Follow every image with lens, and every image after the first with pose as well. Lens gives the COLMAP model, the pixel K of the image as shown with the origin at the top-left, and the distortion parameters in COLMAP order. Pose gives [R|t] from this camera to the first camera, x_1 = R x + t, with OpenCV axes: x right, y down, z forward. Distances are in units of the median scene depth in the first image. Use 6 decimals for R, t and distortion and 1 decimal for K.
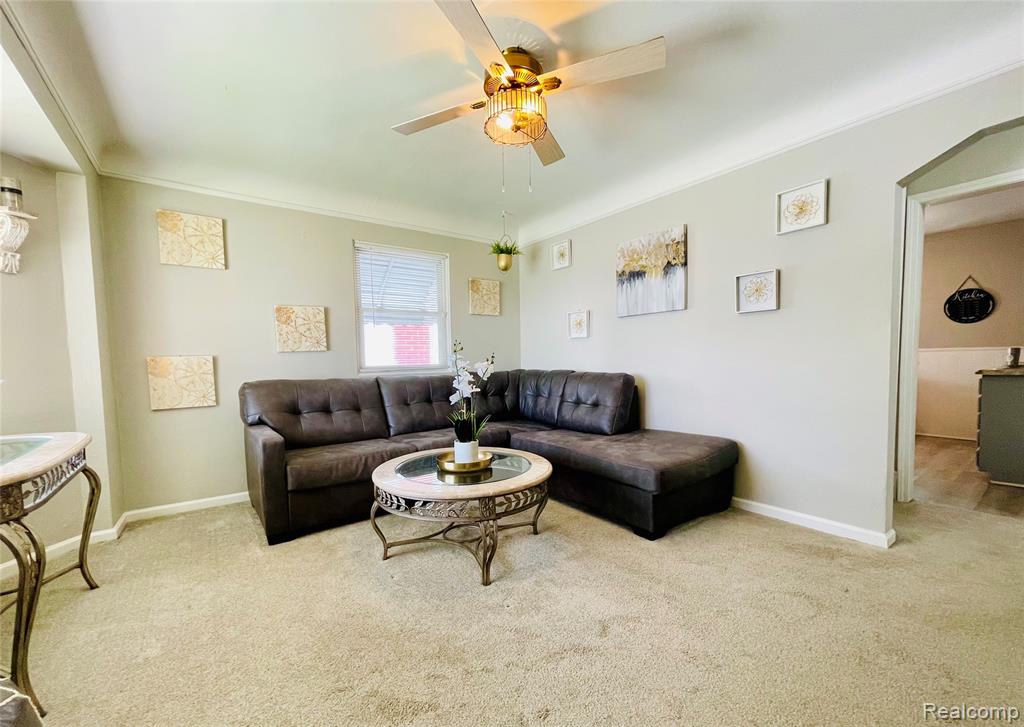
lens RADIAL K [[416.6, 0, 512.0], [0, 416.6, 363.5], [0, 0, 1]] dist [0.000688, 0.000063]
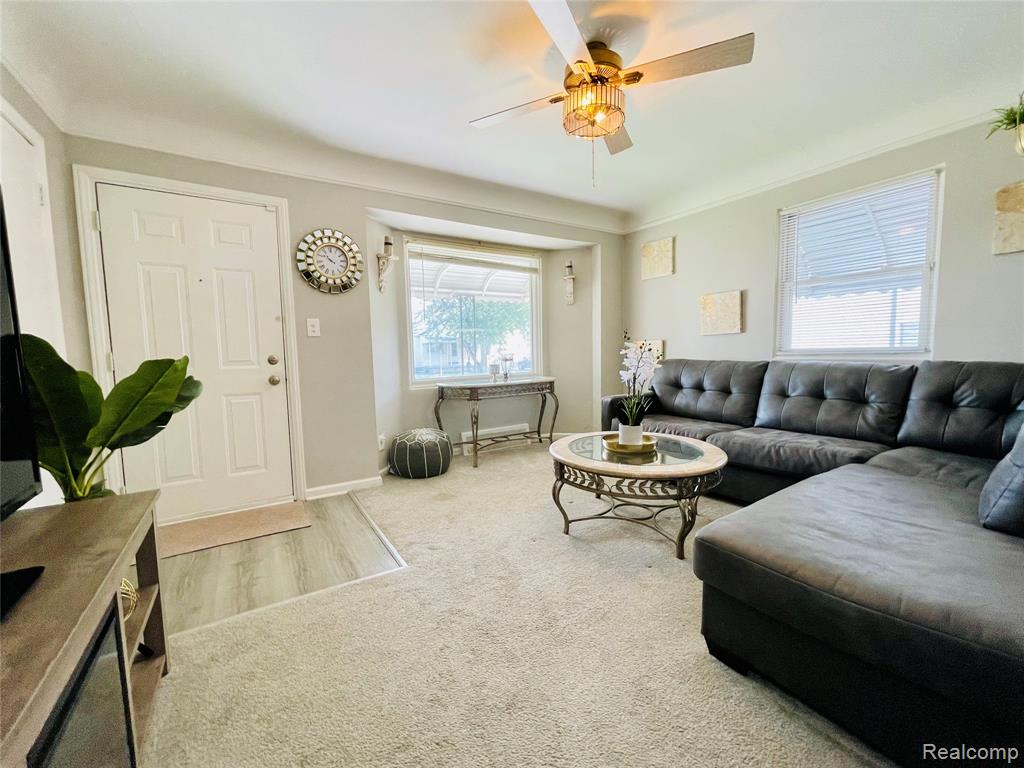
lens RADIAL K [[407.1, 0, 503.2], [0, 407.1, 379.4], [0, 0, 1]] dist [0.000290, 0.000024]
pose [[-0.077220, 0.093731, -0.992598, 0.723221], [0.012003, 0.995586, 0.093079, -0.021845], [0.996942, -0.004727, -0.078004, 0.595925]]
